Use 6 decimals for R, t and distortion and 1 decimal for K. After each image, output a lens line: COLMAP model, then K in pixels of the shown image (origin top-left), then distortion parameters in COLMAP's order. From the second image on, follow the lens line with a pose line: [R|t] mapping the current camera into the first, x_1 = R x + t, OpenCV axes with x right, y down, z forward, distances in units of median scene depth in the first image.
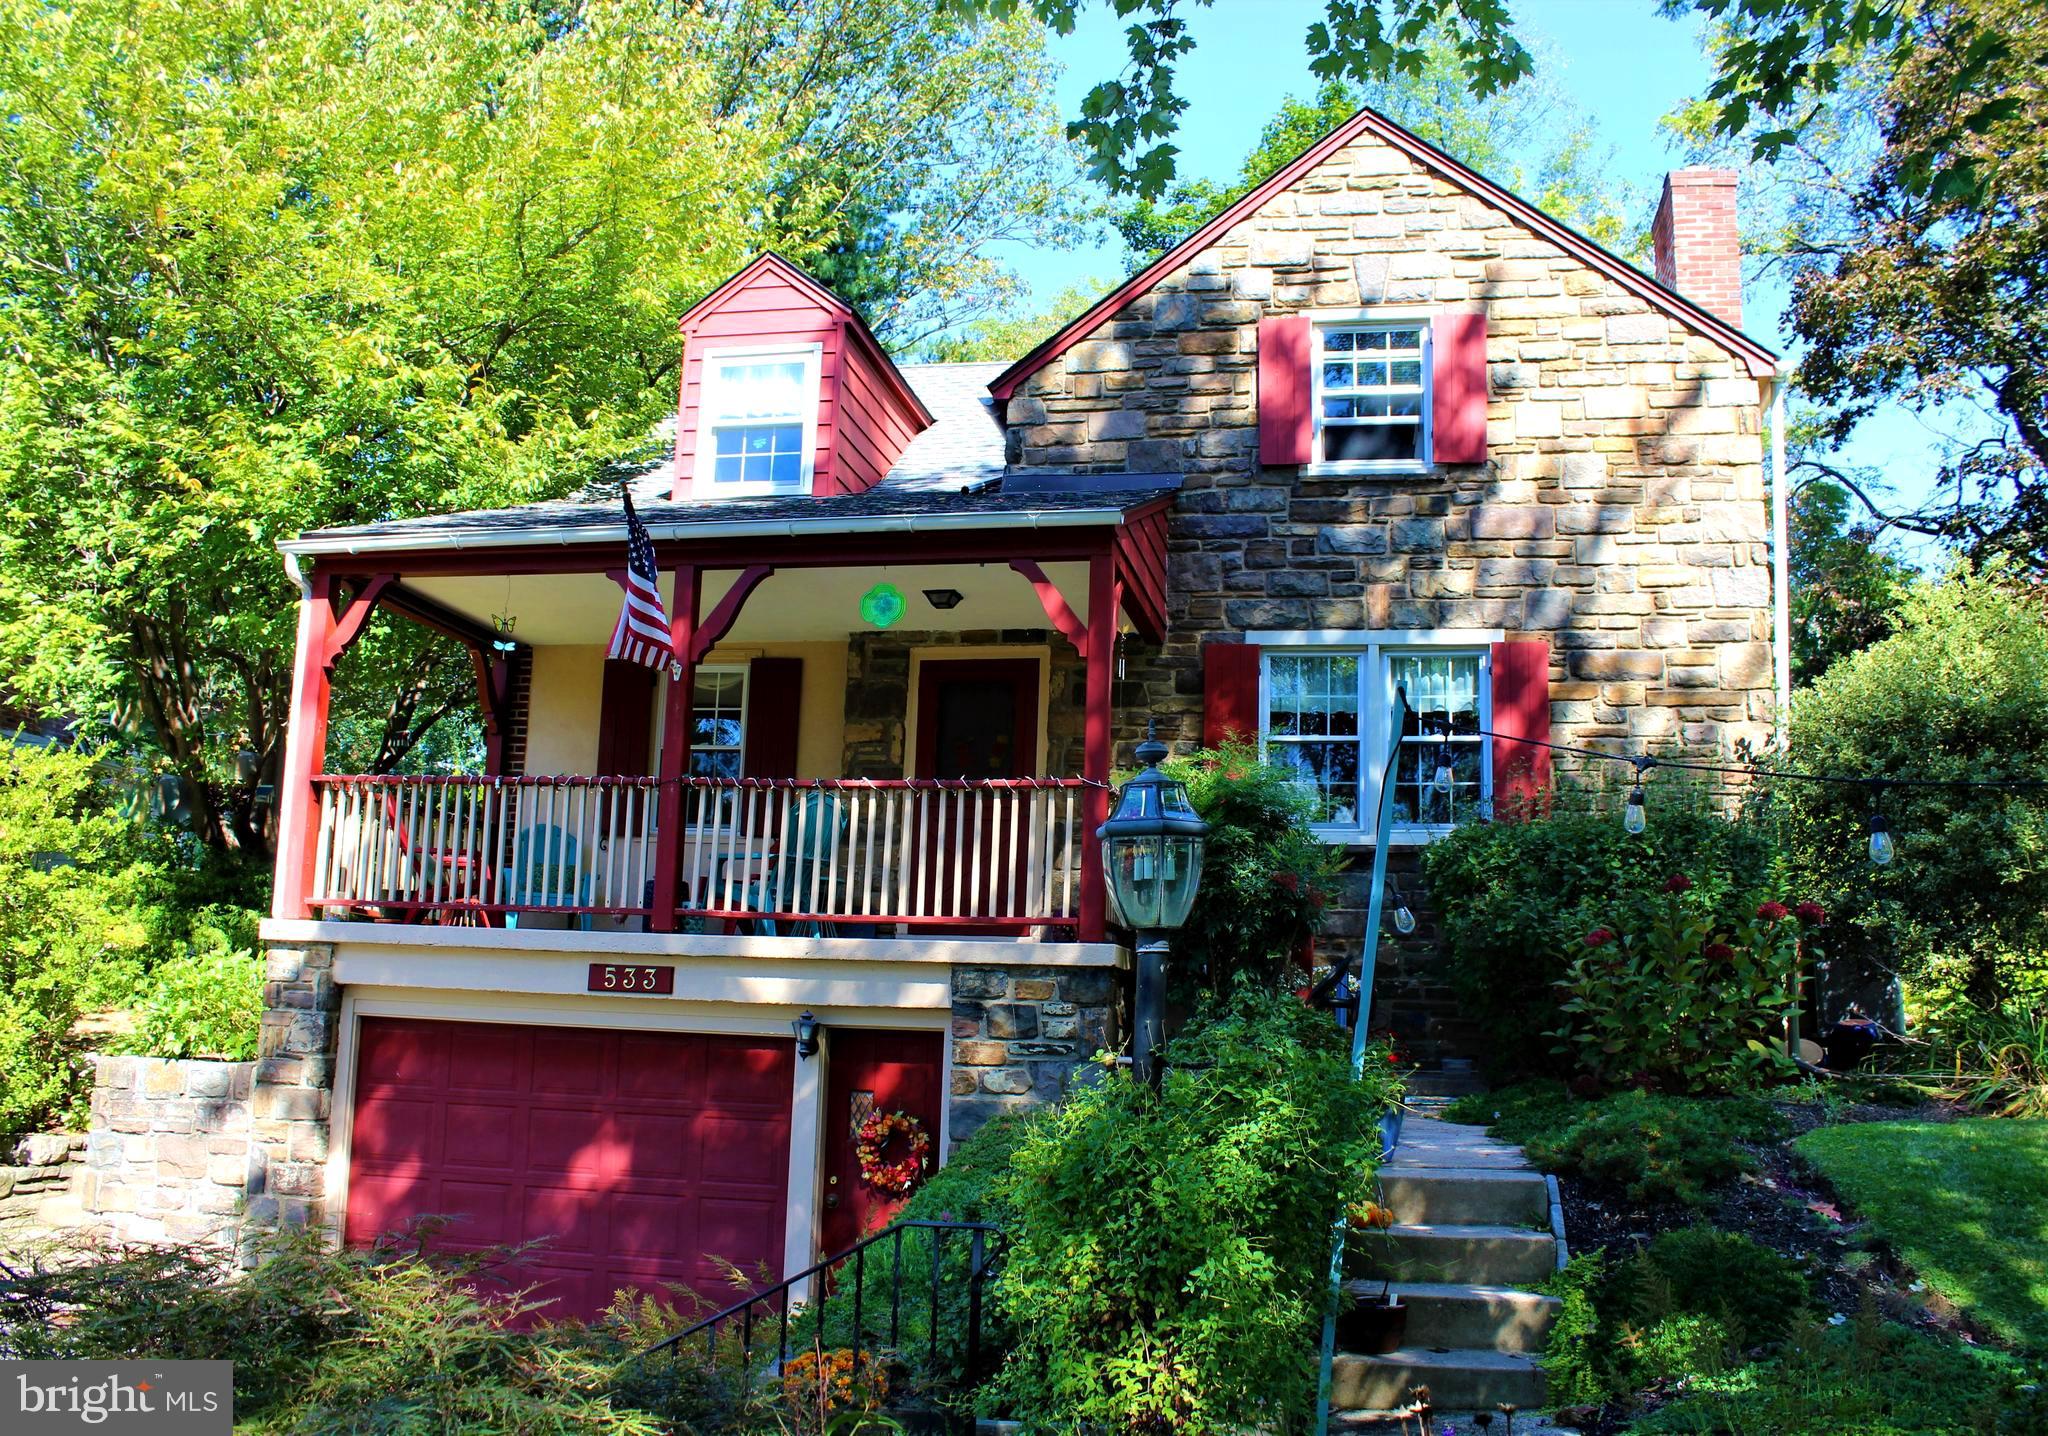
lens RADIAL K [[1822.2, 0, 1040.3], [0, 1822.2, 727.1], [0, 0, 1]] dist [-0.134488, 0.055318]
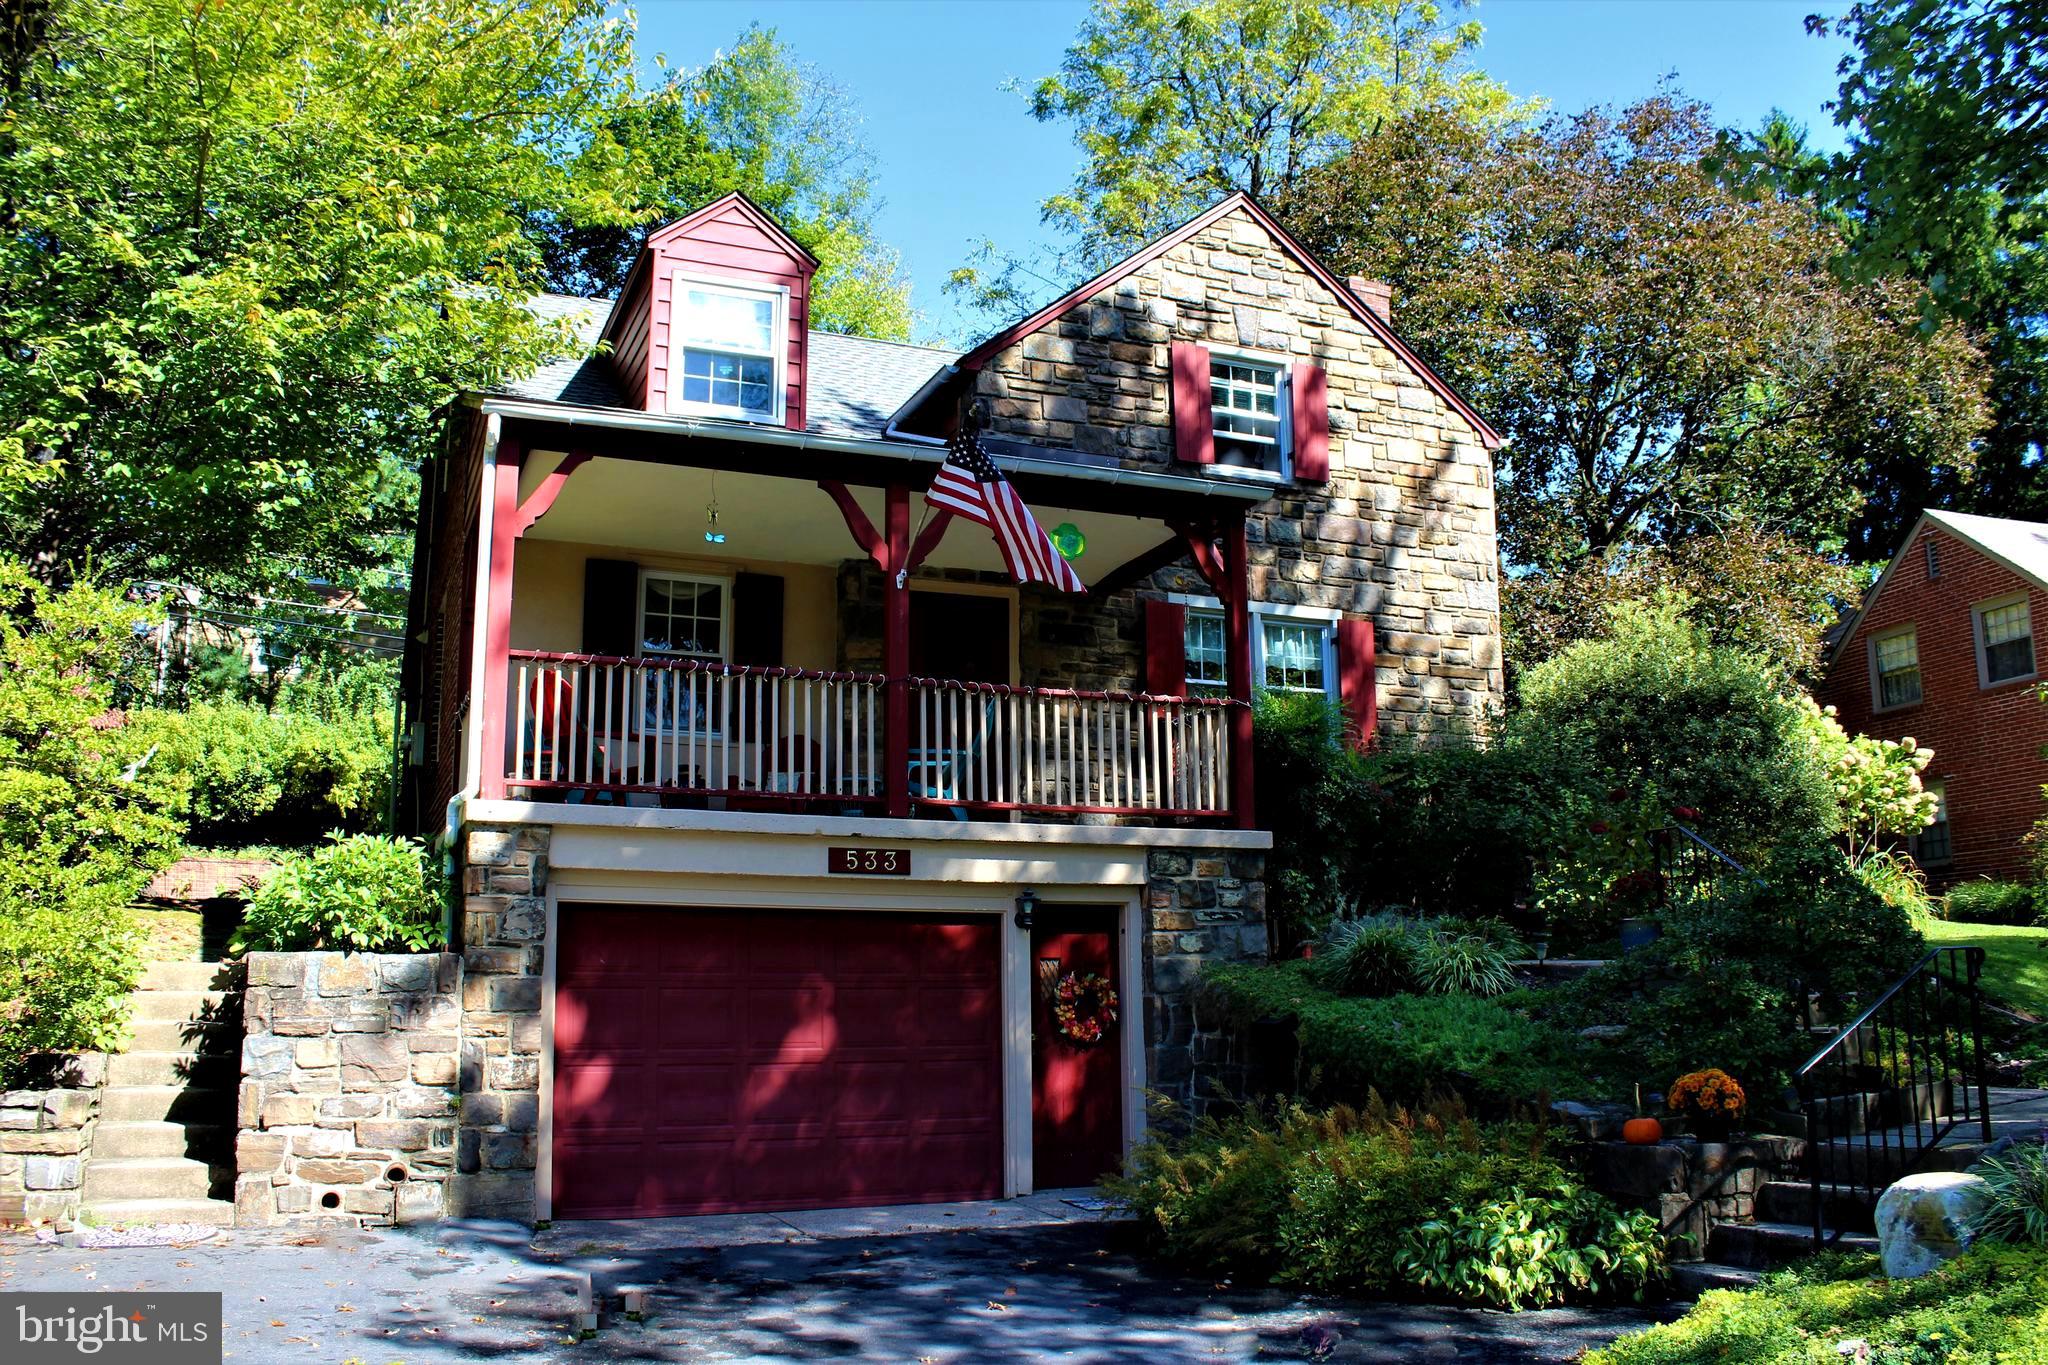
lens RADIAL K [[1713.5, 0, 1035.3], [0, 1713.5, 696.9], [0, 0, 1]] dist [-0.156317, 0.131860]
pose [[0.829147, 0.063185, 0.555448, -0.606853], [-0.060387, 0.997901, -0.023372, 0.050800], [-0.555759, -0.014163, 0.831223, 0.086238]]
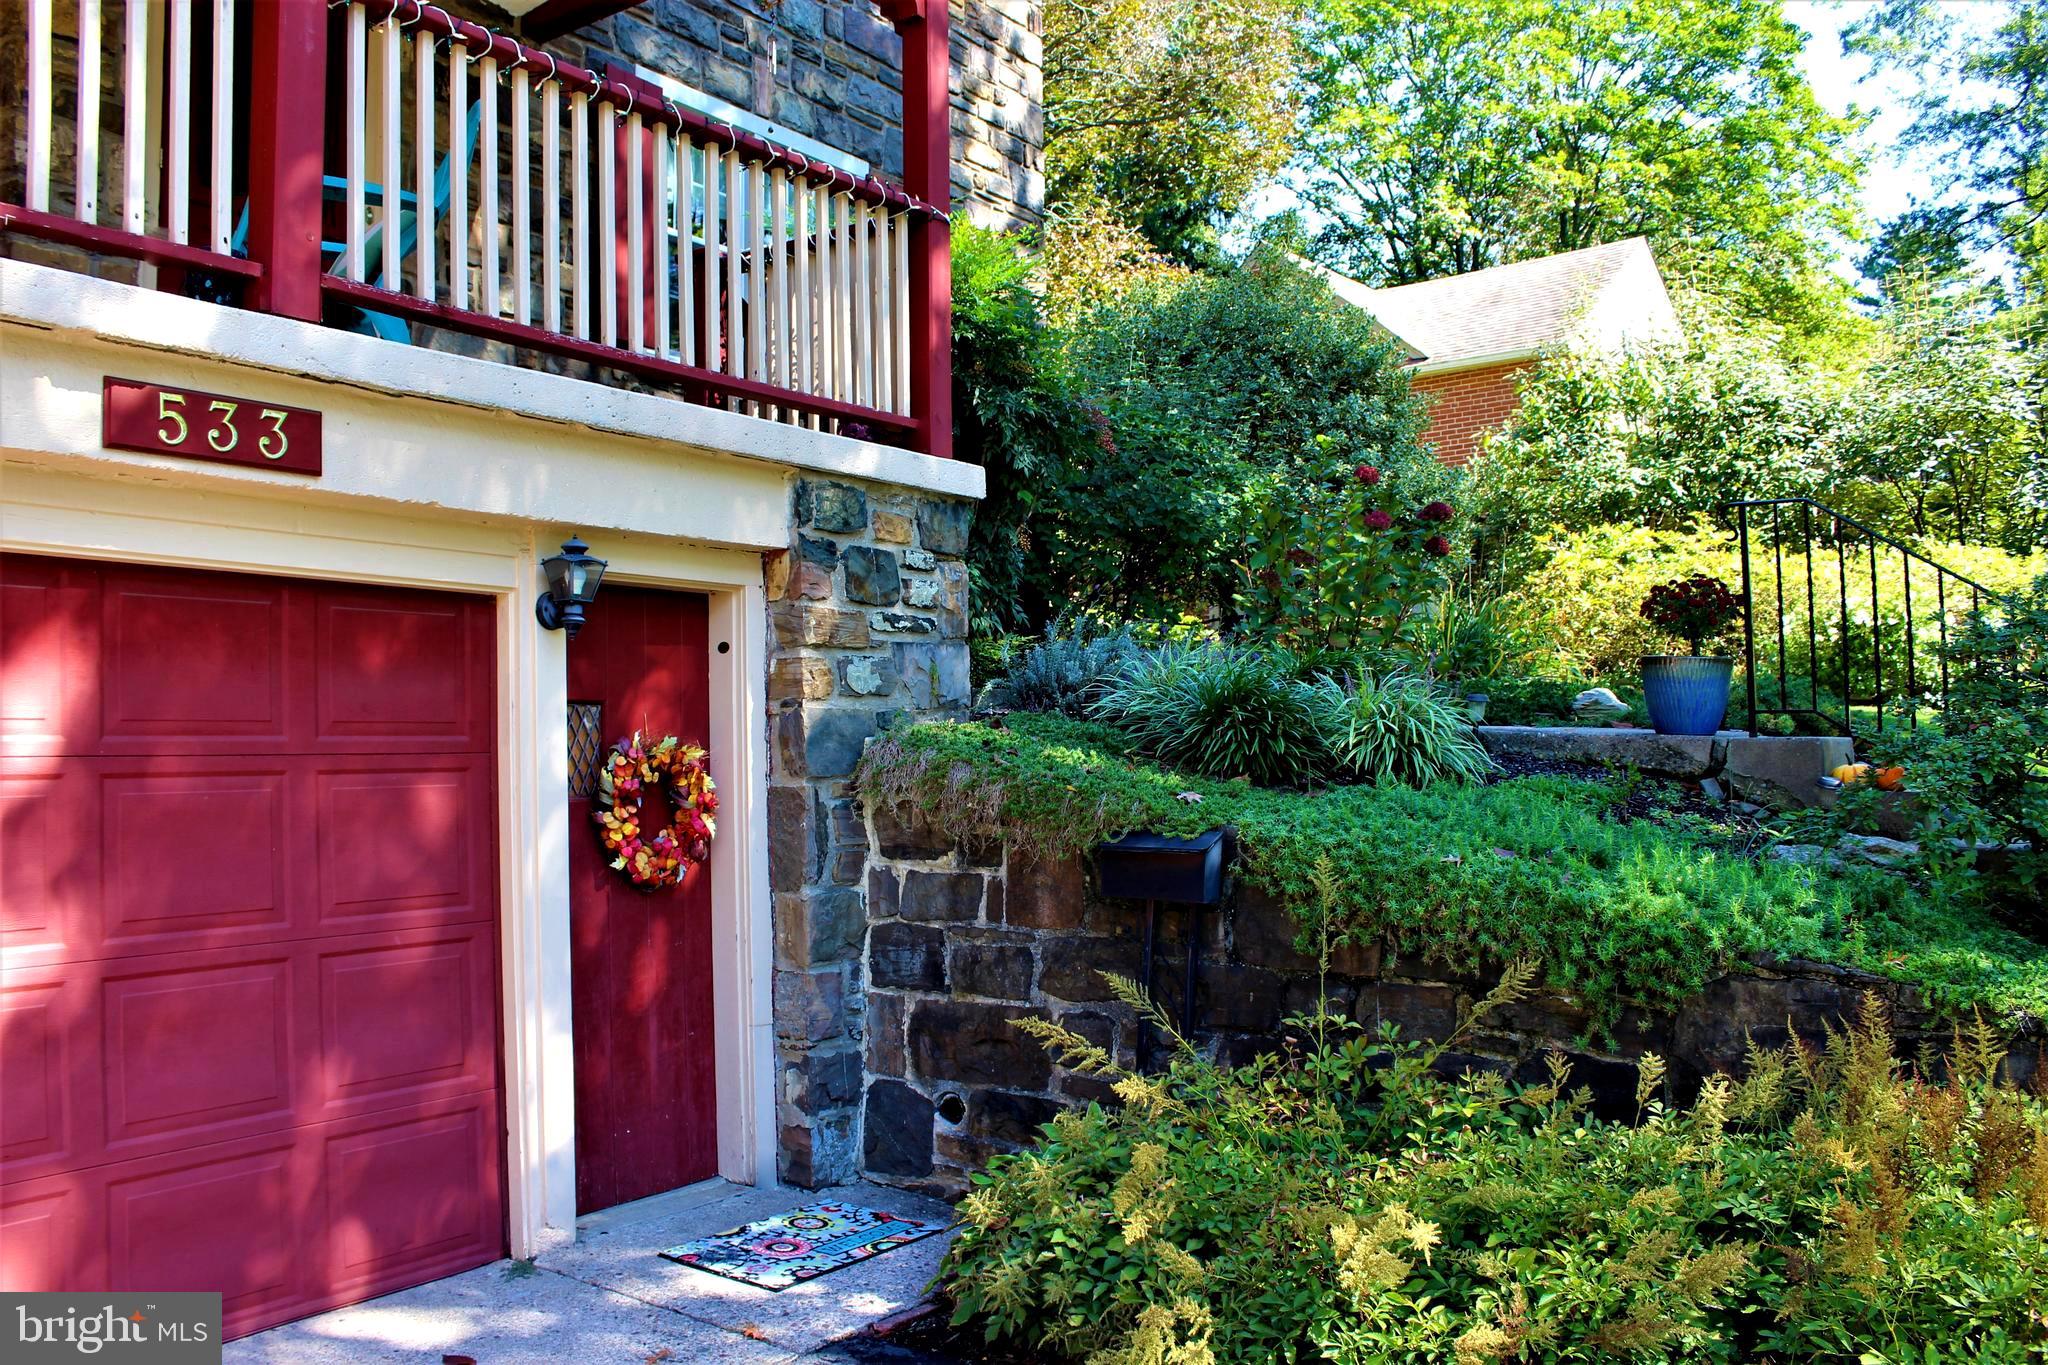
lens RADIAL K [[1713.5, 0, 1022.7], [0, 1713.5, 692.6], [0, 0, 1]] dist [-0.156317, 0.131860]
pose [[0.398467, -0.005104, 0.917169, -0.412230], [-0.134144, 0.988907, 0.063782, 0.126897], [-0.907320, -0.148448, 0.393362, 0.587451]]
